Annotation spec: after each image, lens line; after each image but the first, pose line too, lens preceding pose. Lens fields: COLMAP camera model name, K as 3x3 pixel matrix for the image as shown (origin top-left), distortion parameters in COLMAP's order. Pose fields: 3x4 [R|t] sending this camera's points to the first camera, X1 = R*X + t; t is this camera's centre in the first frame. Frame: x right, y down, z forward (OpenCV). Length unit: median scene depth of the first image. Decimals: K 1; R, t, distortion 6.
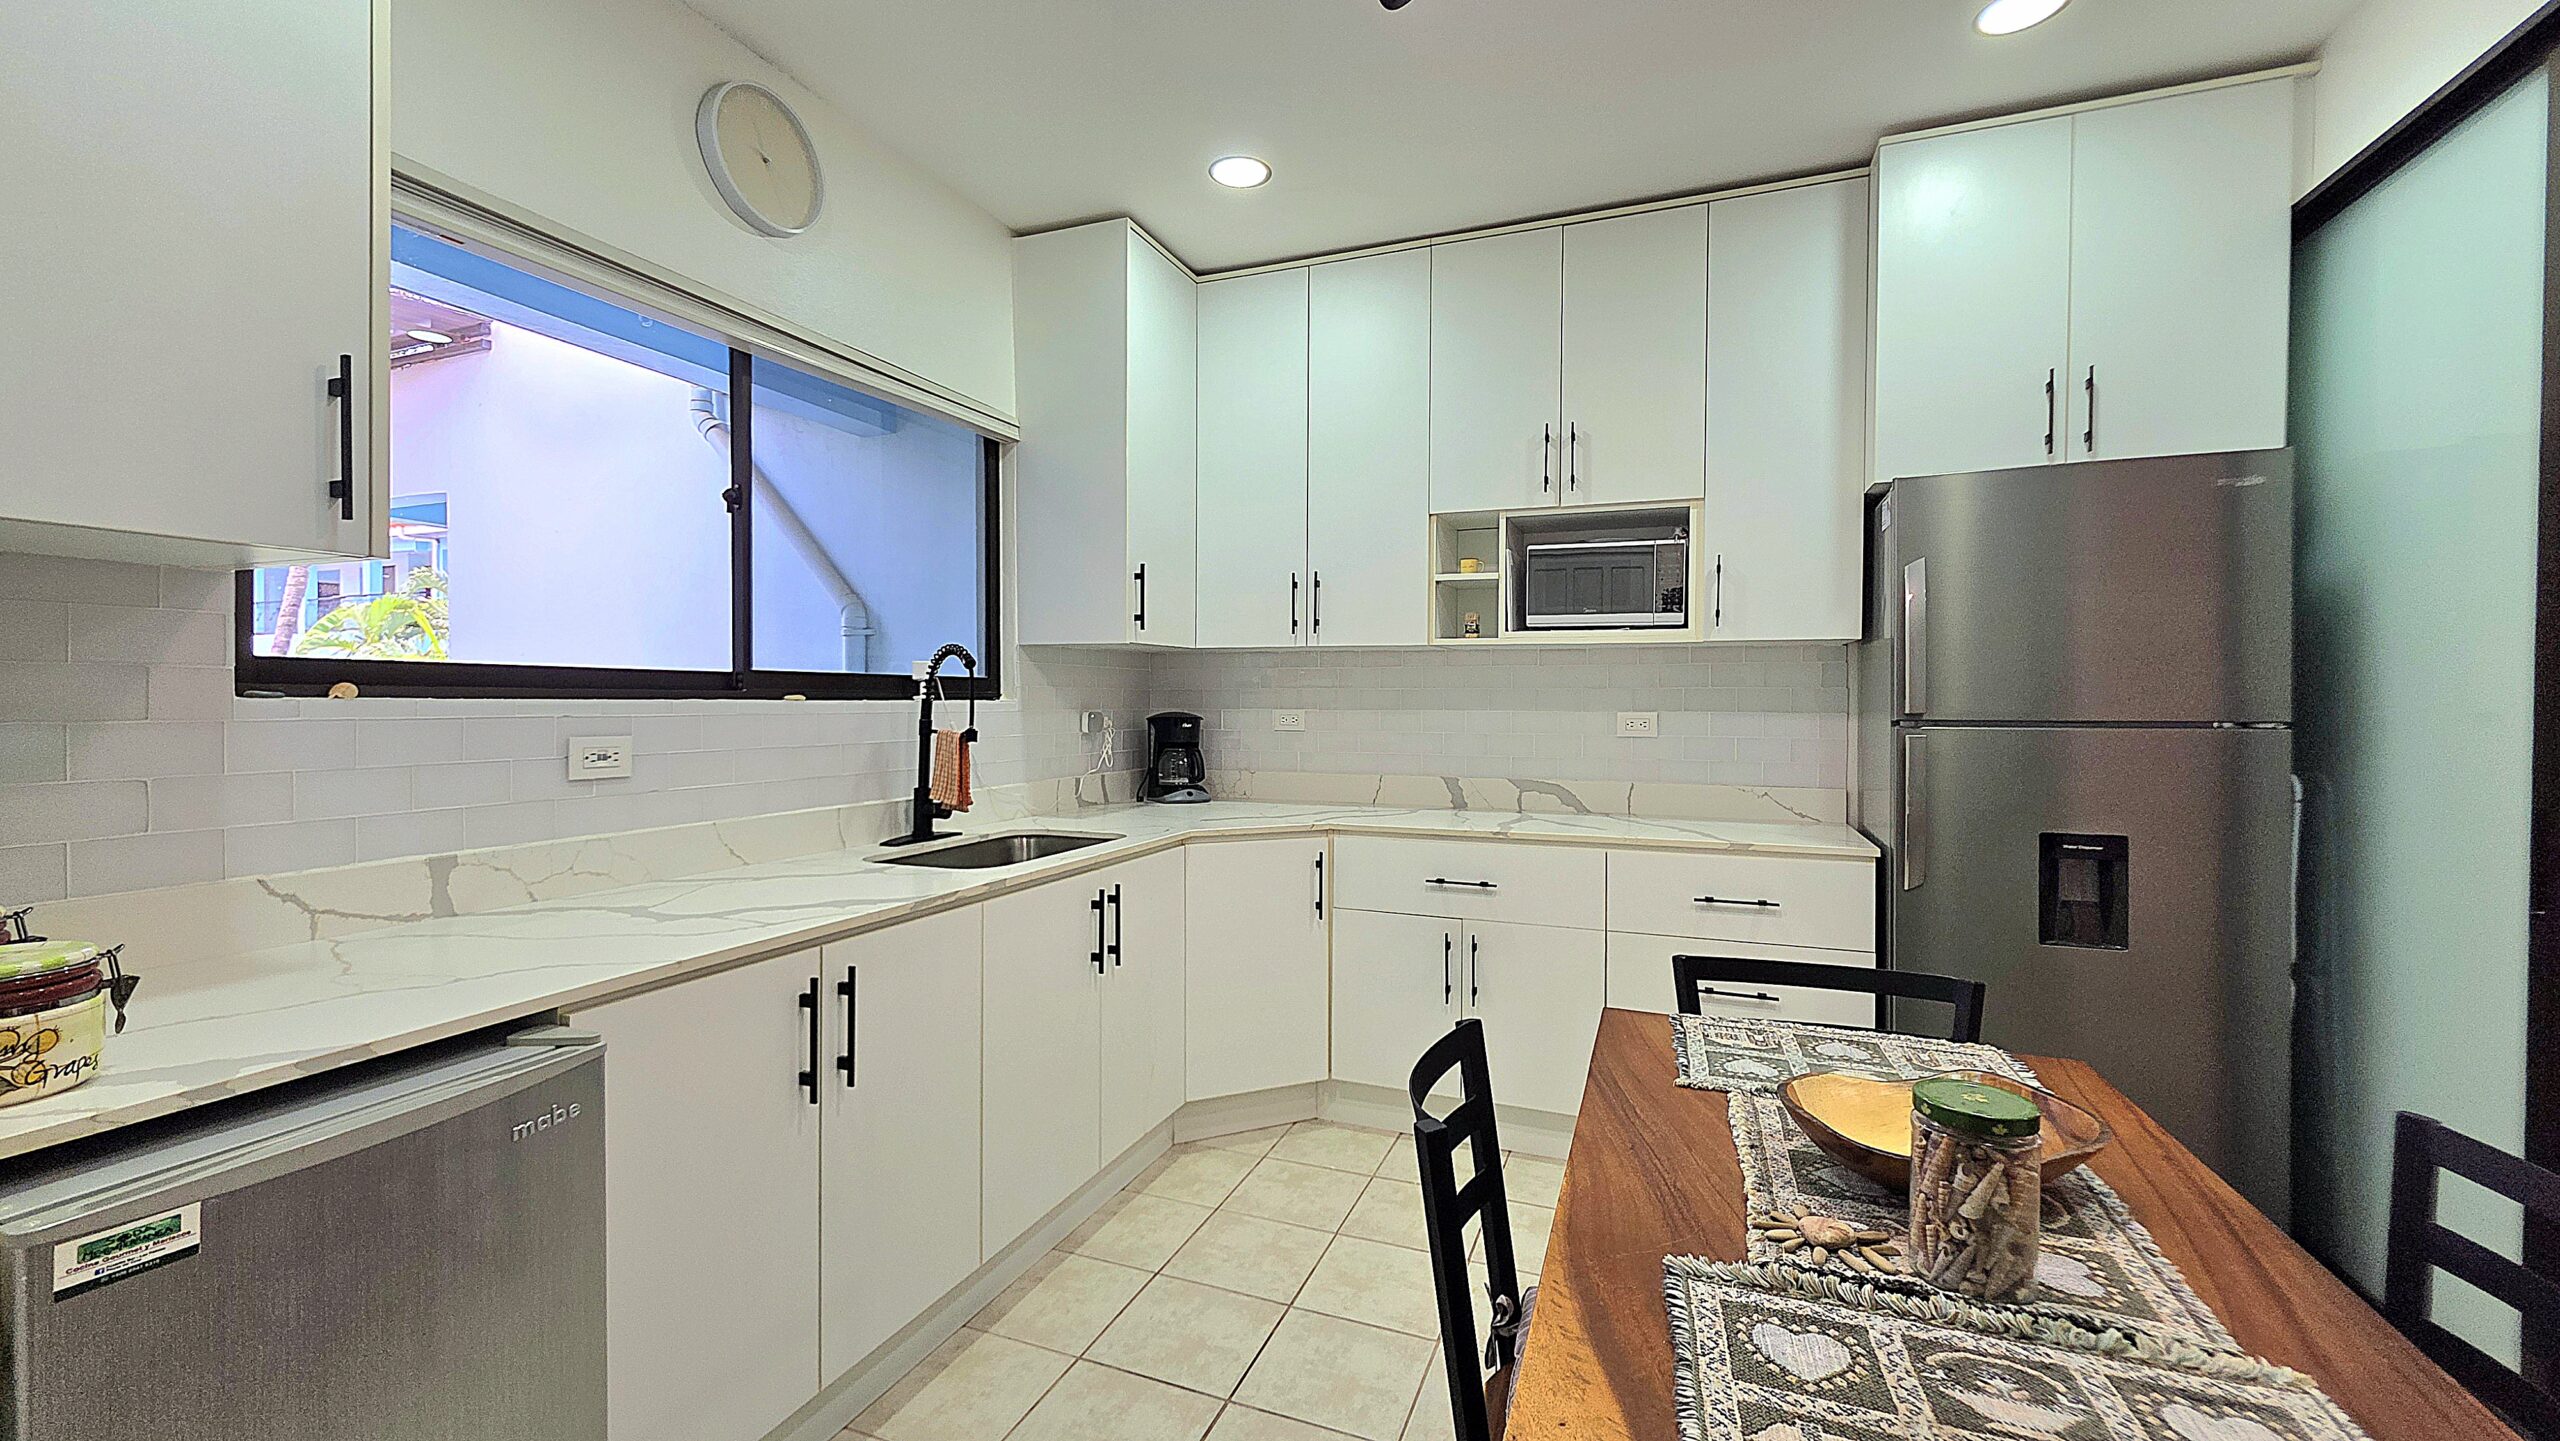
lens RADIAL K [[1021.9, 0, 1281.7], [0, 1021.9, 713.1], [0, 0, 1]] dist [-0.000362, -0.000072]
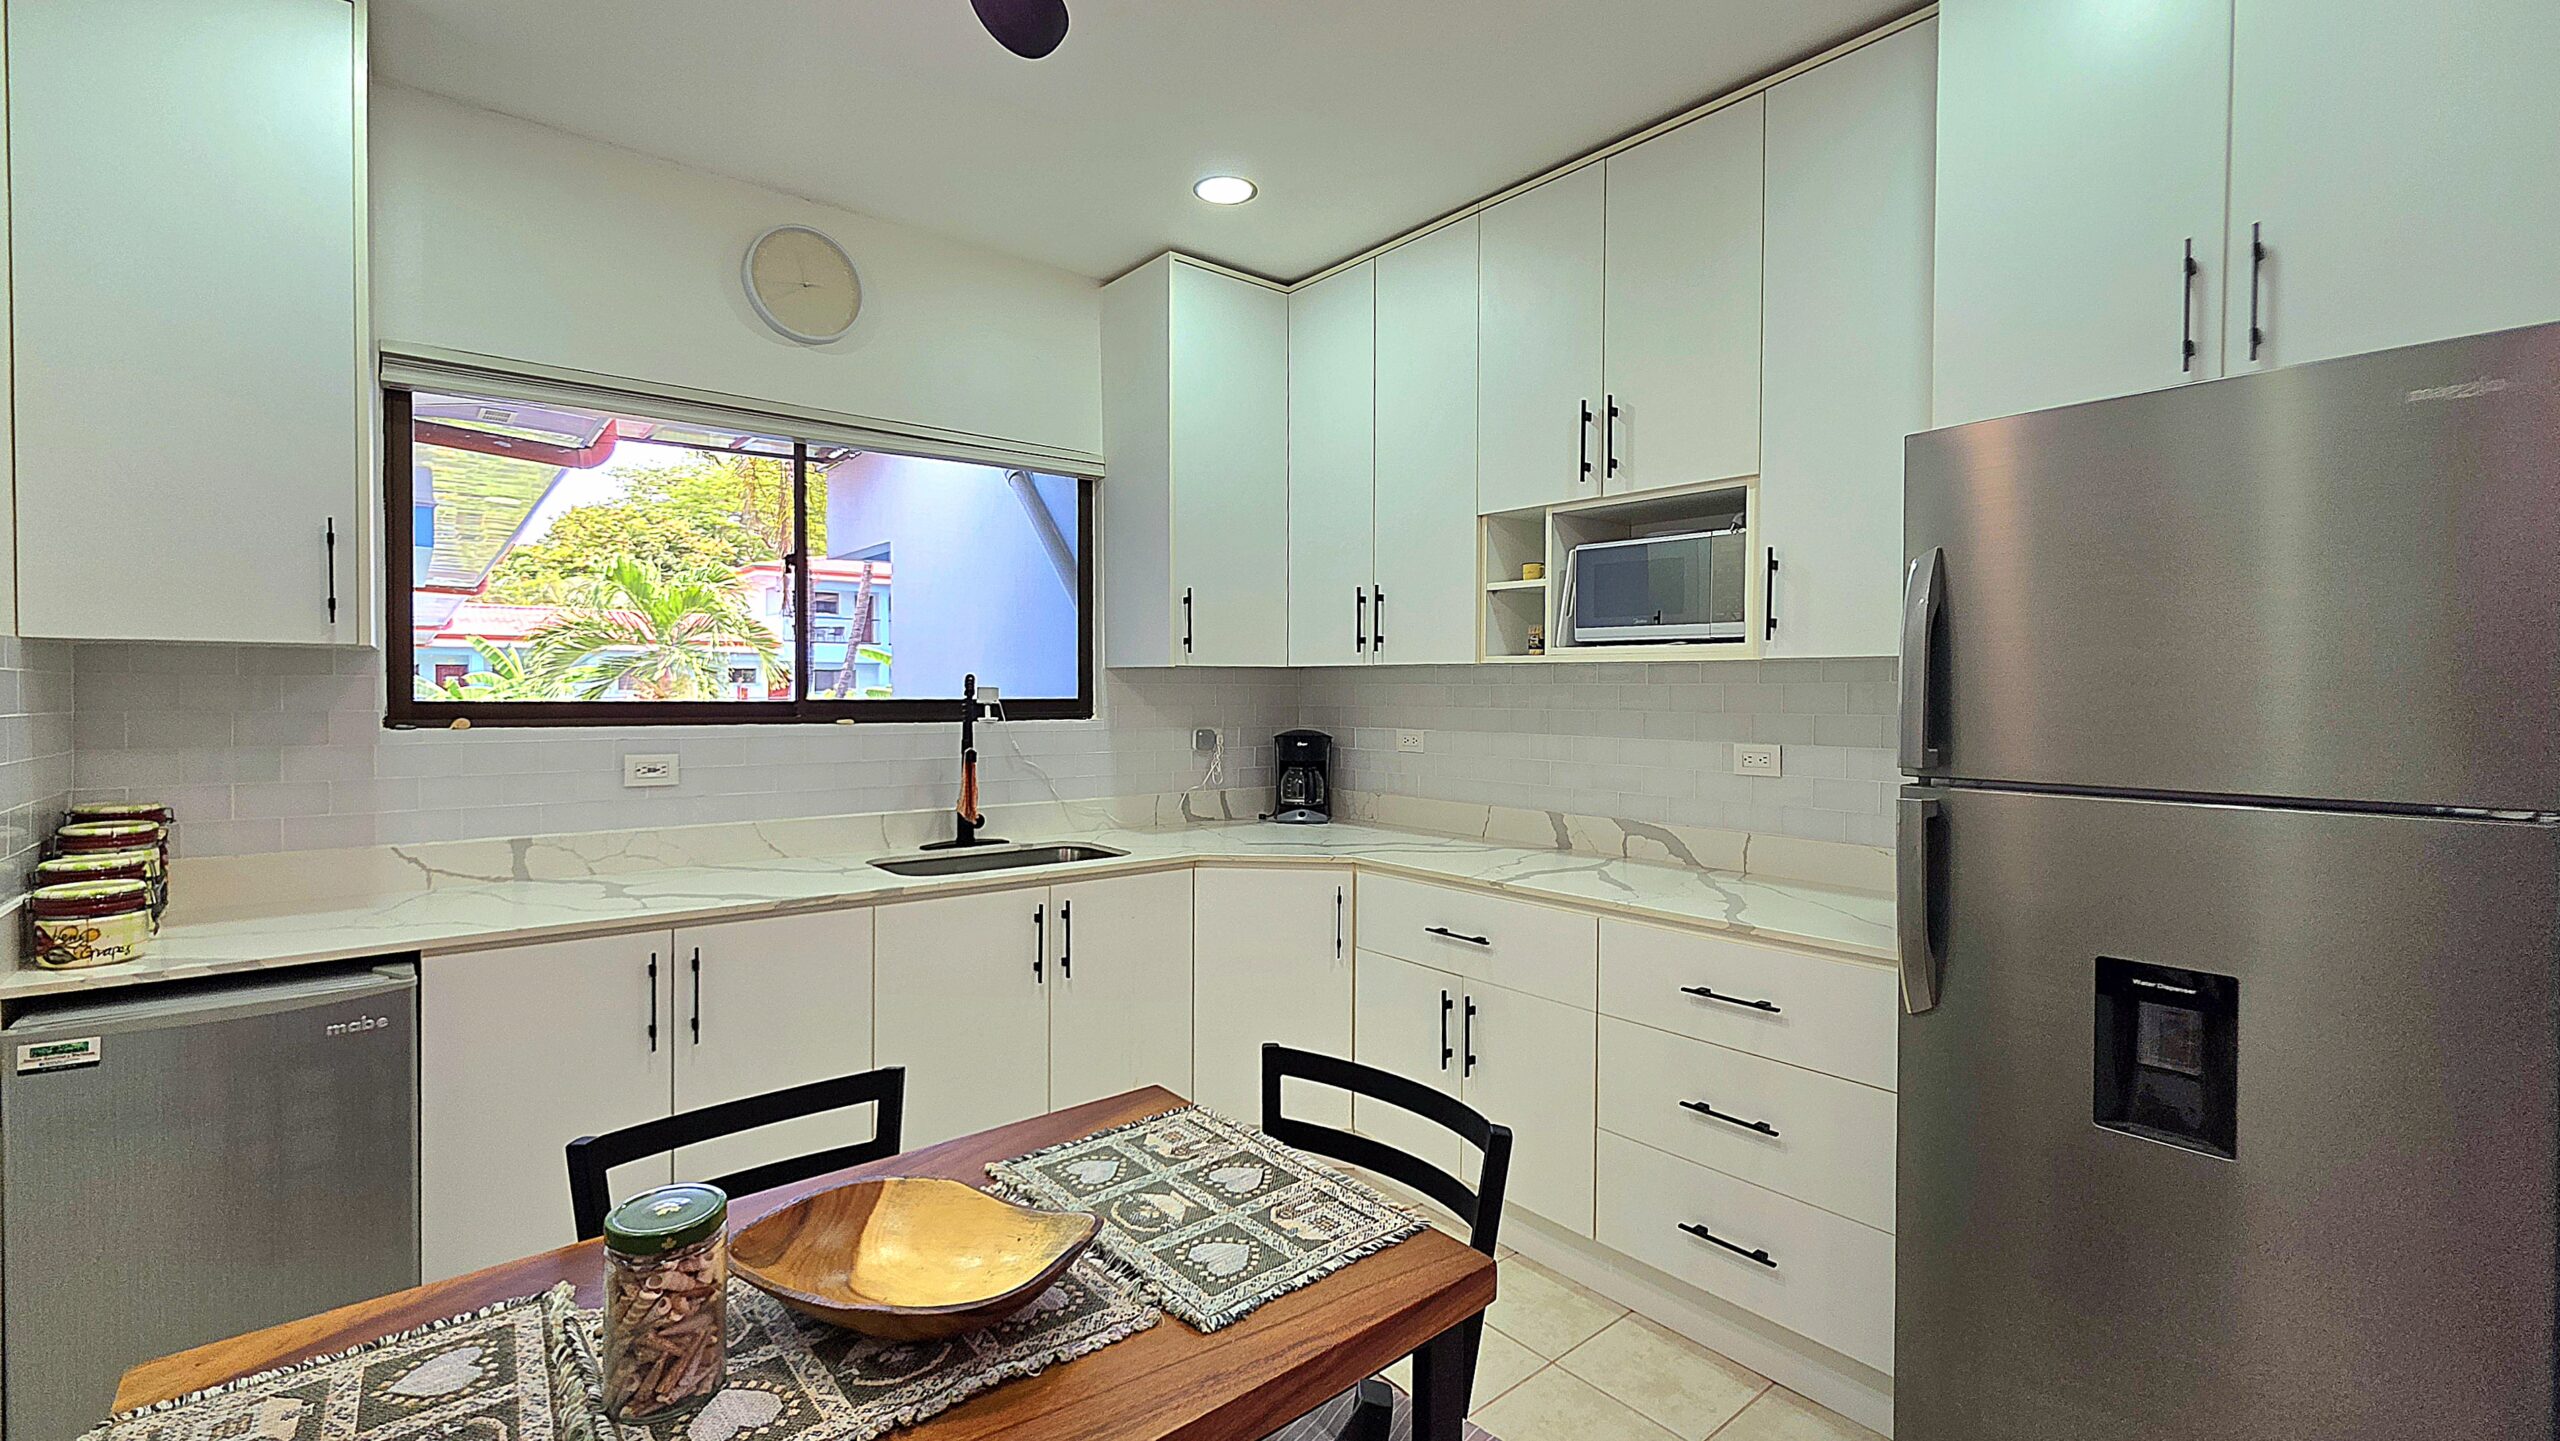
lens RADIAL K [[1078.0, 0, 1278.4], [0, 1078.0, 712.1], [0, 0, 1]] dist [0.001346, -0.000143]
pose [[0.876322, 0.010621, -0.481608, 0.475279], [-0.008313, 0.999941, 0.006925, -0.031705], [0.481653, -0.002065, 0.876359, 0.105437]]
